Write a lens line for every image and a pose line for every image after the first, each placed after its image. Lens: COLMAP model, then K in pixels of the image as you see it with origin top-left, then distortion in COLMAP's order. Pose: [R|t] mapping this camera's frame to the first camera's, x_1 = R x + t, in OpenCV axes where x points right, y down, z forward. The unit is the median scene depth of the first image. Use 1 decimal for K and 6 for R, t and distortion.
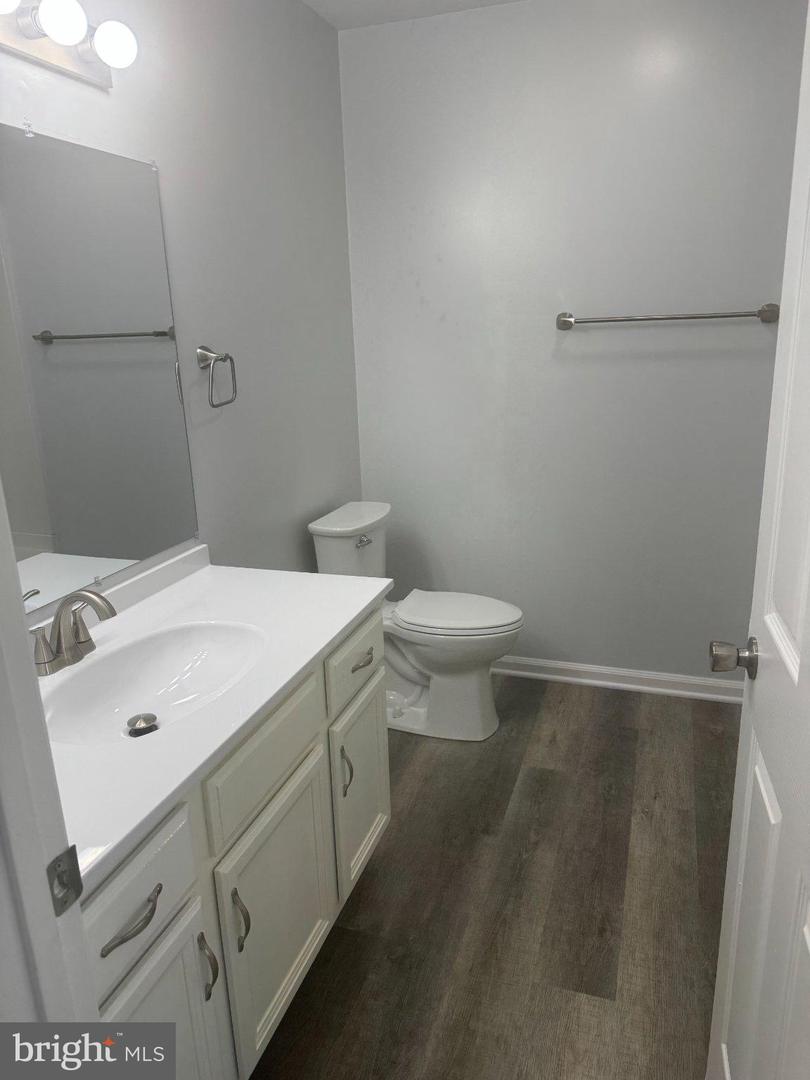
lens RADIAL K [[751.9, 0, 405.0], [0, 751.9, 540.0], [0, 0, 1]] dist [0.029022, -0.087327]
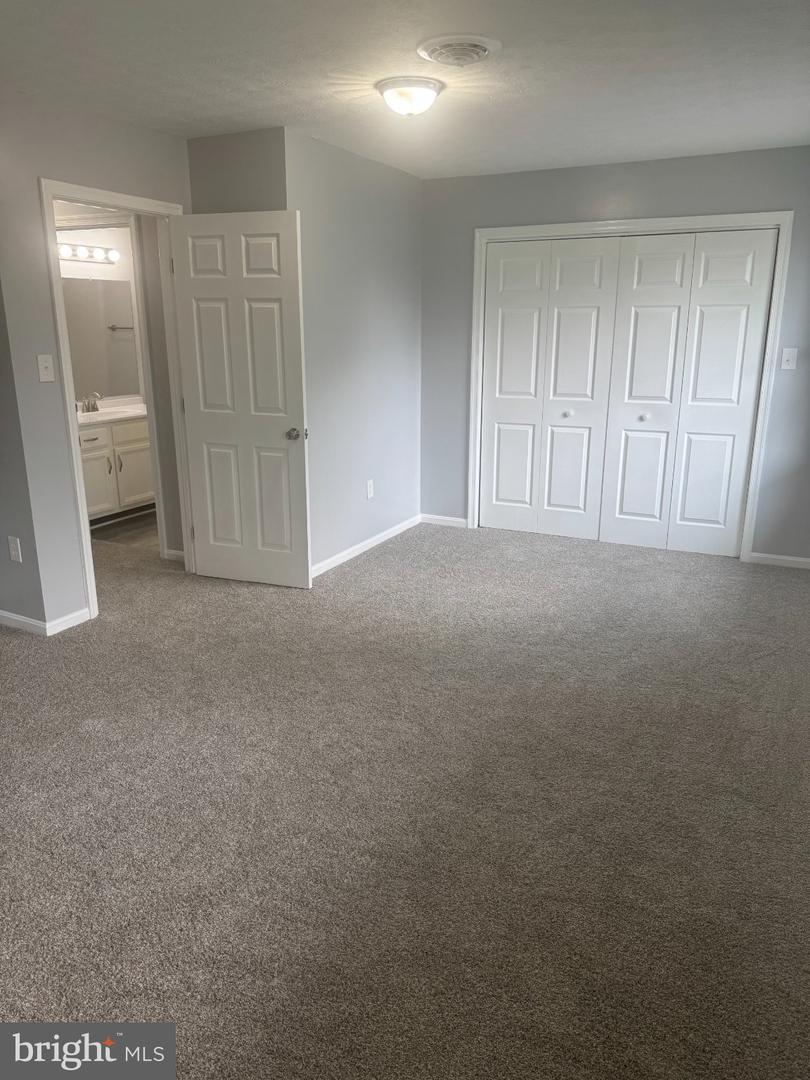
lens RADIAL K [[751.9, 0, 405.0], [0, 751.9, 540.0], [0, 0, 1]] dist [0.029022, -0.087327]
pose [[0.986361, 0.079927, -0.143891, 1.524653], [-0.079750, 0.996790, 0.007004, 0.577868], [0.143989, 0.004567, 0.989569, -2.276326]]
